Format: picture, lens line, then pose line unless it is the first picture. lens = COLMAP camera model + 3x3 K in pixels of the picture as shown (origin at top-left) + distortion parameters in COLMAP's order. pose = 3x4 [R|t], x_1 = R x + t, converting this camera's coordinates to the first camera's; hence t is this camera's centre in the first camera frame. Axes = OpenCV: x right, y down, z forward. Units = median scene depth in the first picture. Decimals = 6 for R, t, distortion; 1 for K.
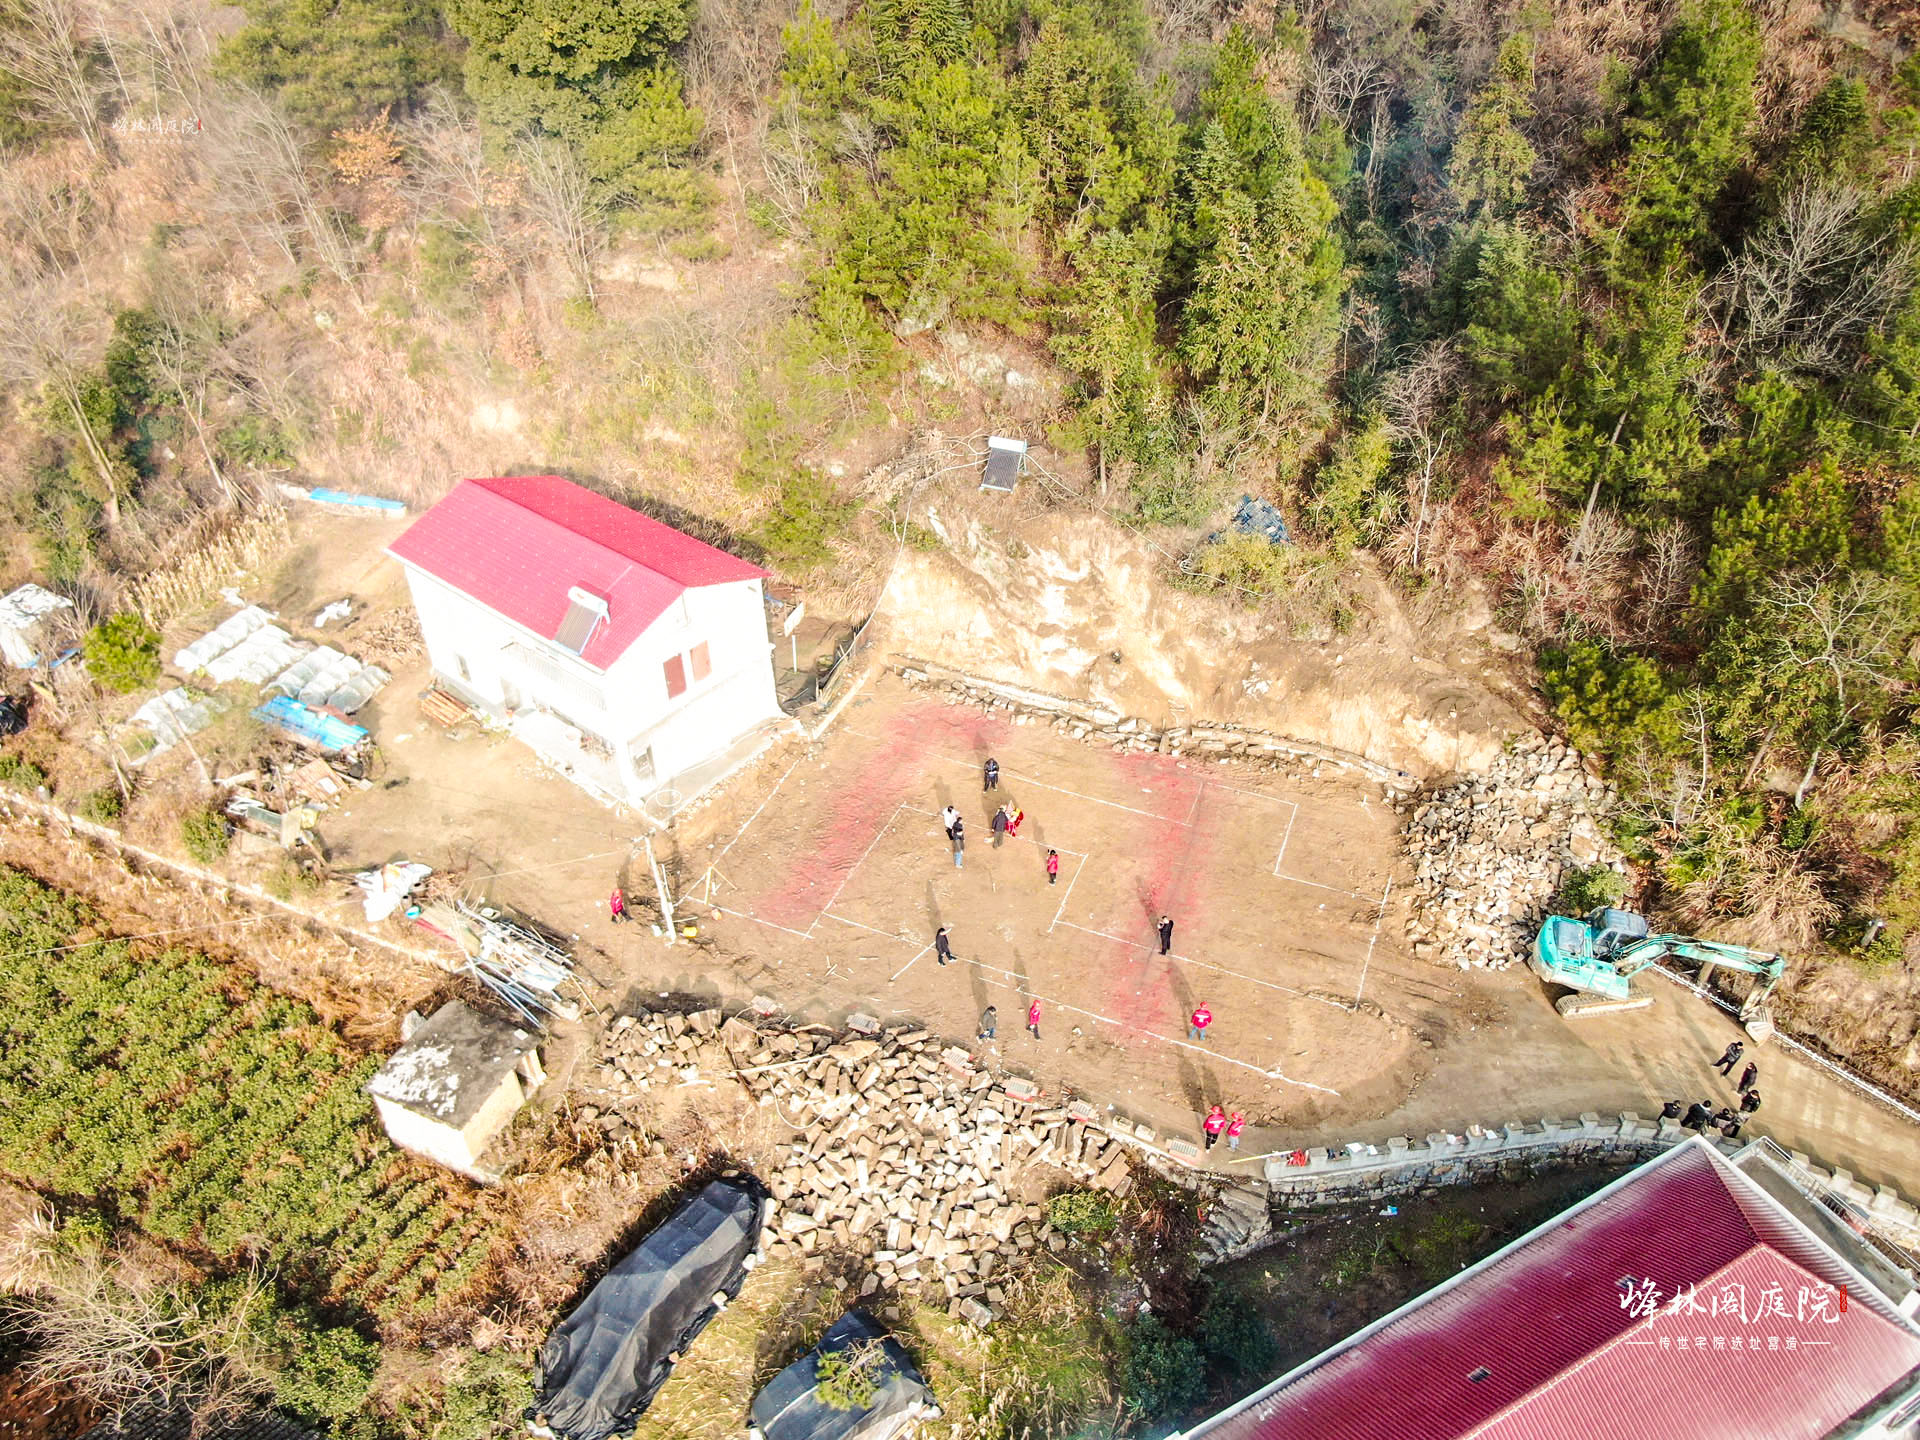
lens RADIAL K [[1382.0, 0, 966.9], [0, 1382.0, 717.2], [0, 0, 1]] dist [-0.020415, 0.006100]
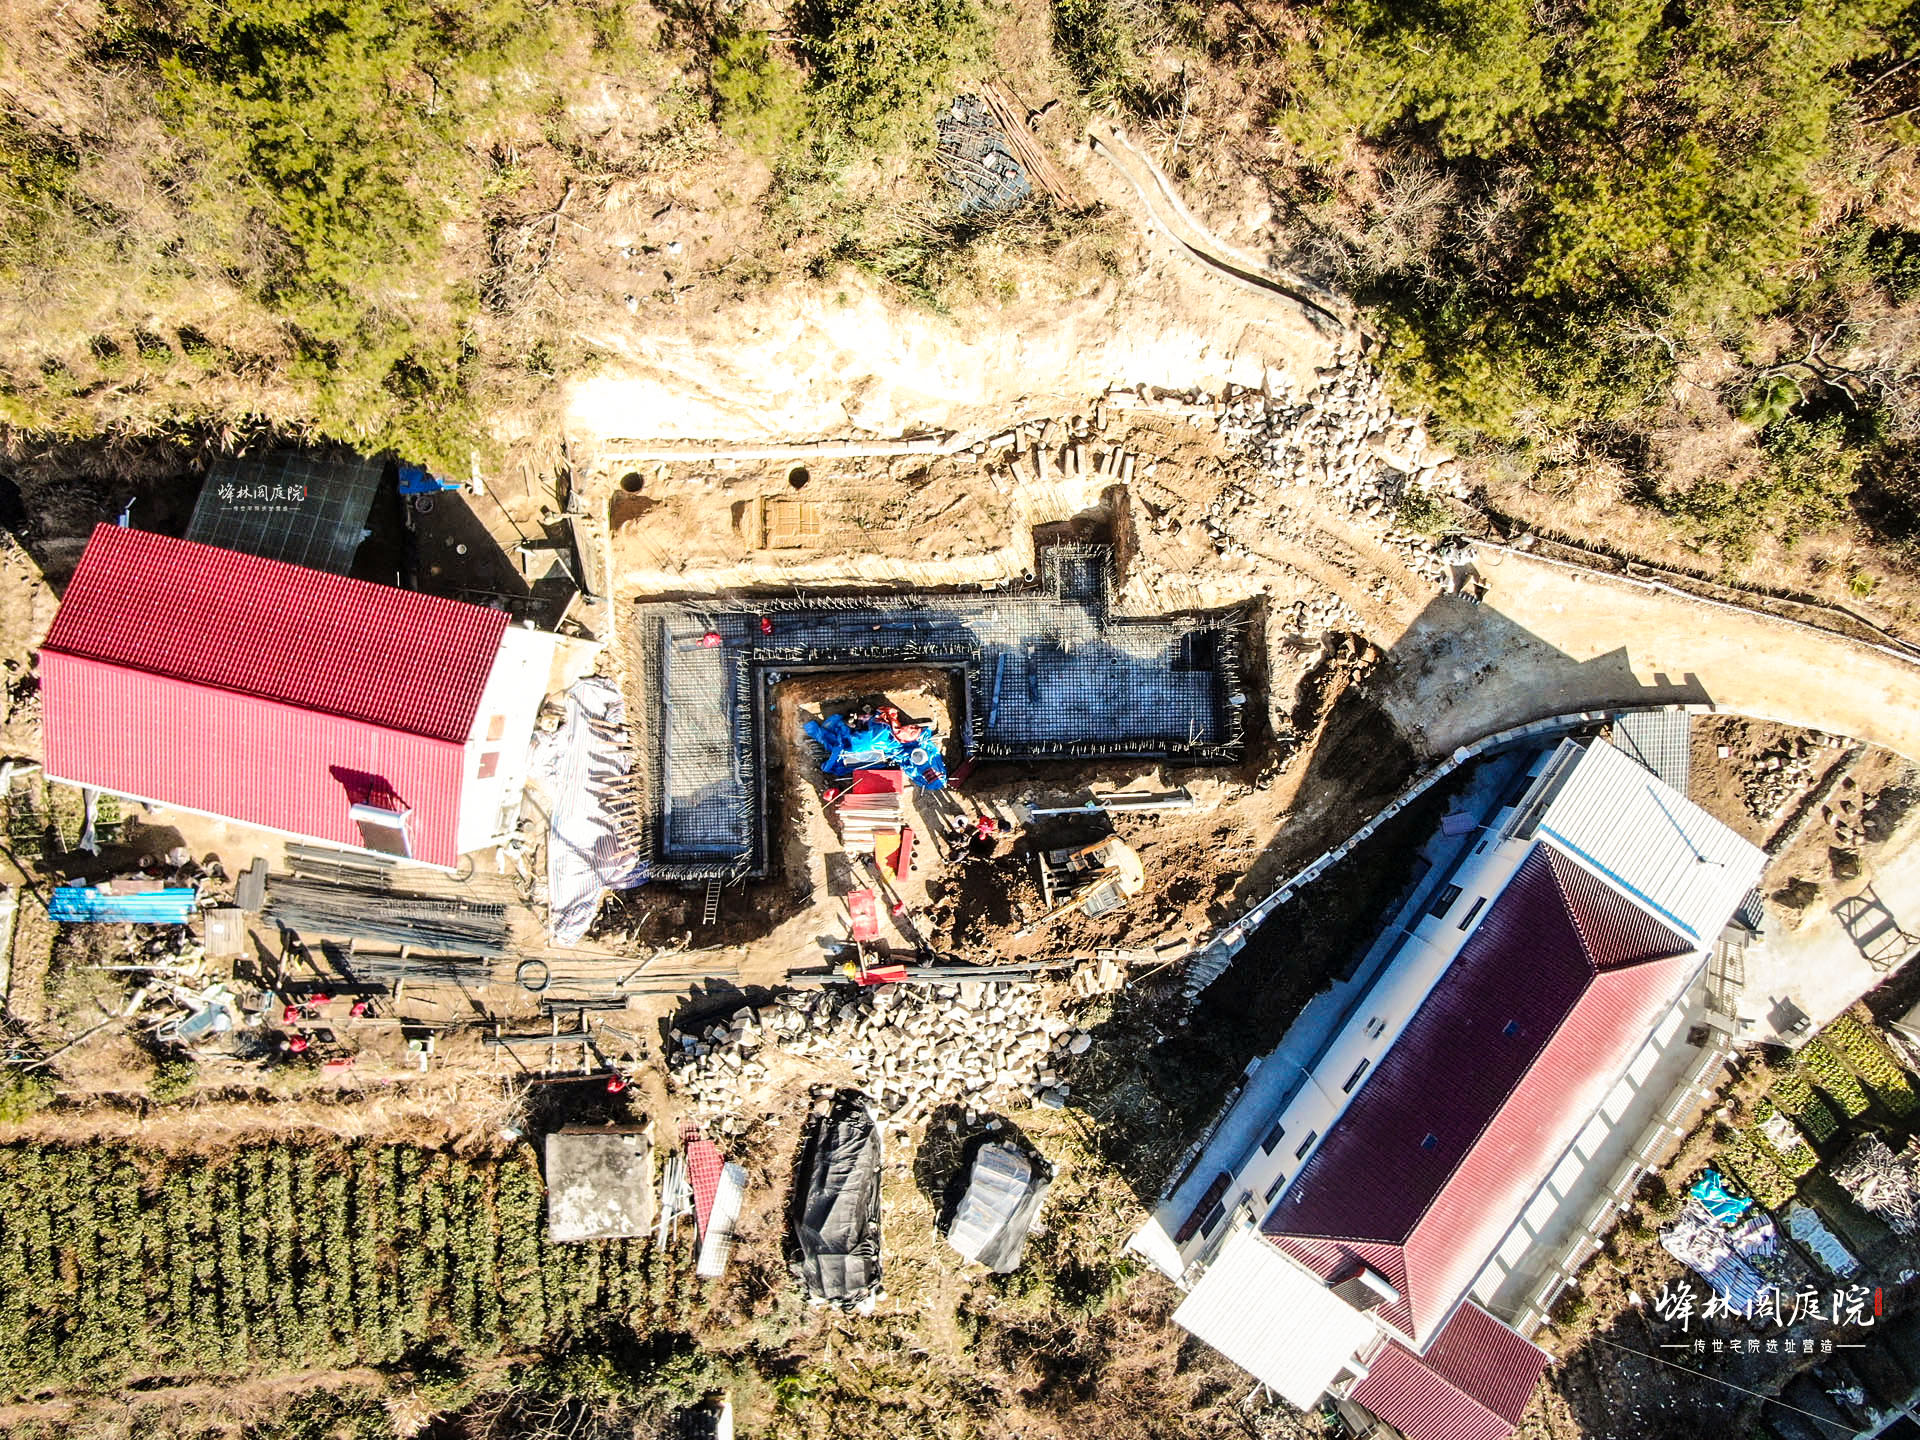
lens RADIAL K [[1382.0, 0, 966.9], [0, 1382.0, 717.2], [0, 0, 1]] dist [-0.020415, 0.006100]
pose [[0.892719, -0.450544, -0.007942, 0.088087], [0.275224, 0.531211, 0.801291, -0.686664], [-0.356798, -0.717513, 0.598222, 0.377899]]
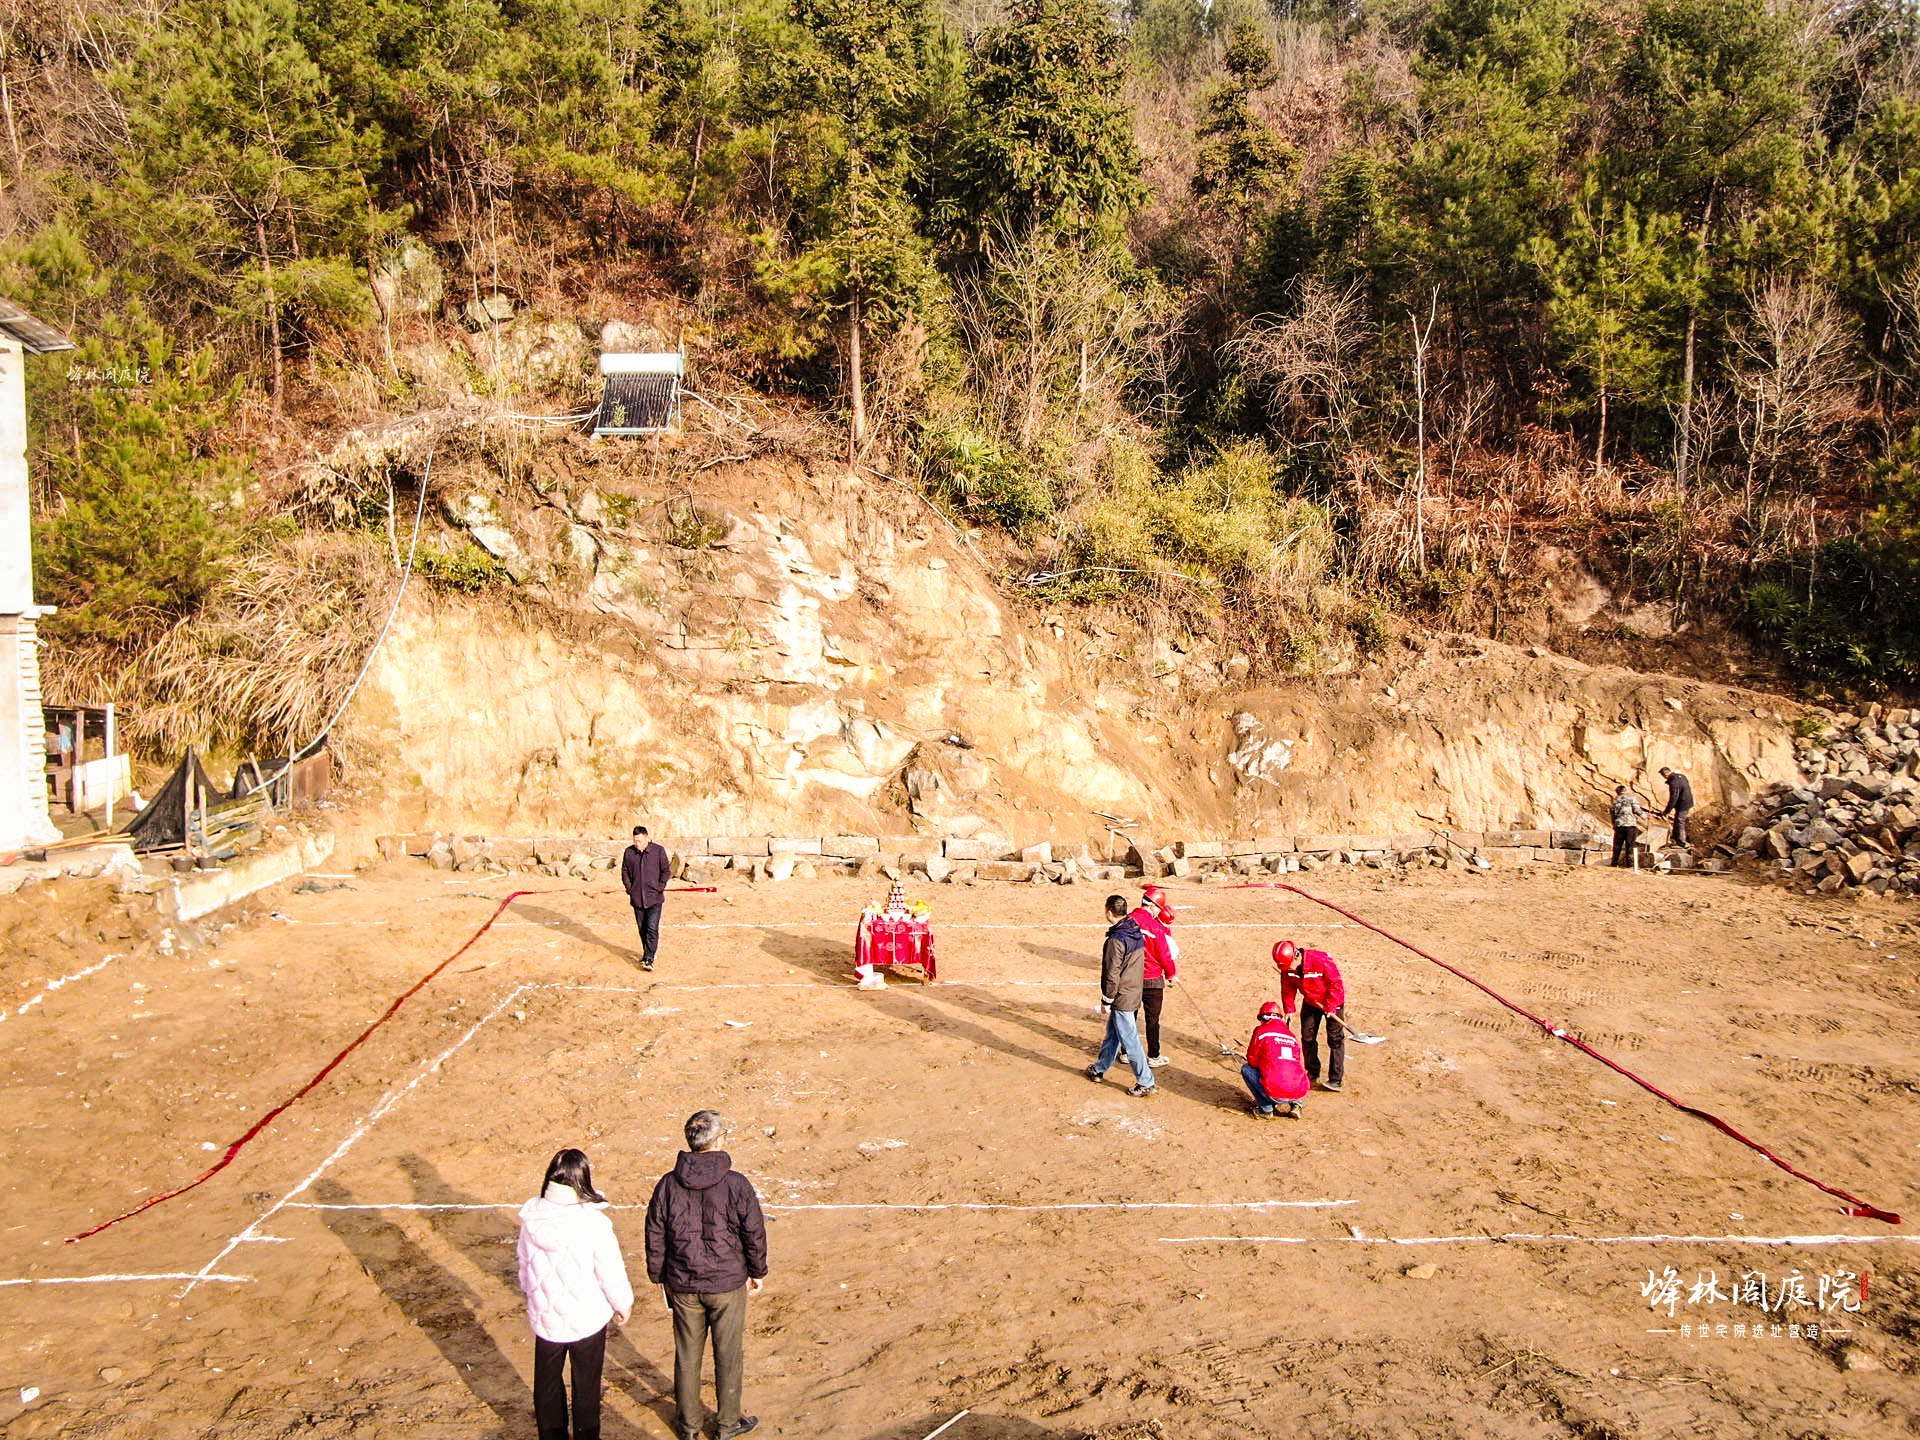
lens RADIAL K [[1466.9, 0, 973.4], [0, 1466.9, 729.1], [0, 0, 1]] dist [-0.008882, 0.002607]
pose [[0.902646, -0.015437, 0.430106, -0.098779], [0.248128, 0.835218, -0.490759, 0.208549], [-0.351657, 0.549703, 0.757736, 0.738112]]
